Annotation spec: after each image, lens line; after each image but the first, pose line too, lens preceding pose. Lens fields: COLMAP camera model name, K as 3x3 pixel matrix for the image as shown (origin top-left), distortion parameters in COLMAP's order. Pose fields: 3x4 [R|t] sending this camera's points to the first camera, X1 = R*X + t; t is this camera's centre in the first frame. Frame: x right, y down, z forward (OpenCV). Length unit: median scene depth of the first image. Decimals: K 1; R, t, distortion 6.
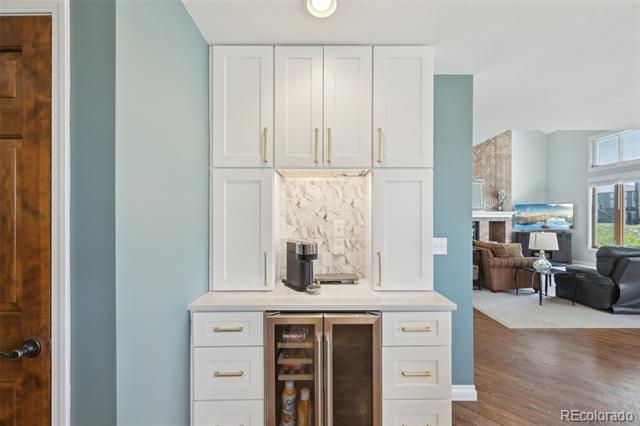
lens RADIAL K [[255.1, 0, 321.9], [0, 255.1, 217.4], [0, 0, 1]] dist [-0.001398, -0.000324]
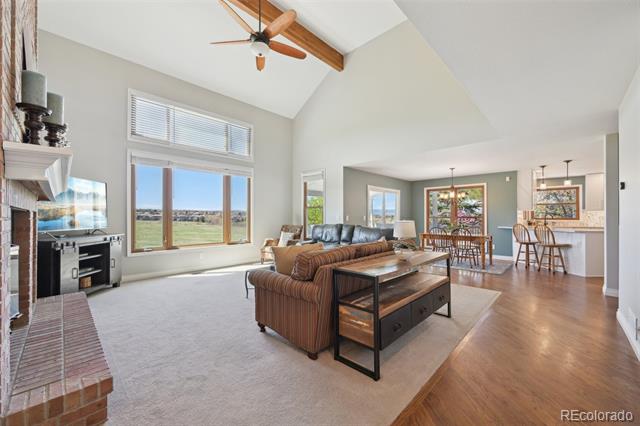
lens RADIAL K [[255.1, 0, 321.8], [0, 255.1, 216.0], [0, 0, 1]] dist [-0.001398, -0.000324]
pose [[-0.719939, 0.004362, 0.694024, 0.836590], [-0.000307, 0.999978, -0.006604, 0.097117], [-0.694038, -0.004968, -0.719921, 4.215420]]
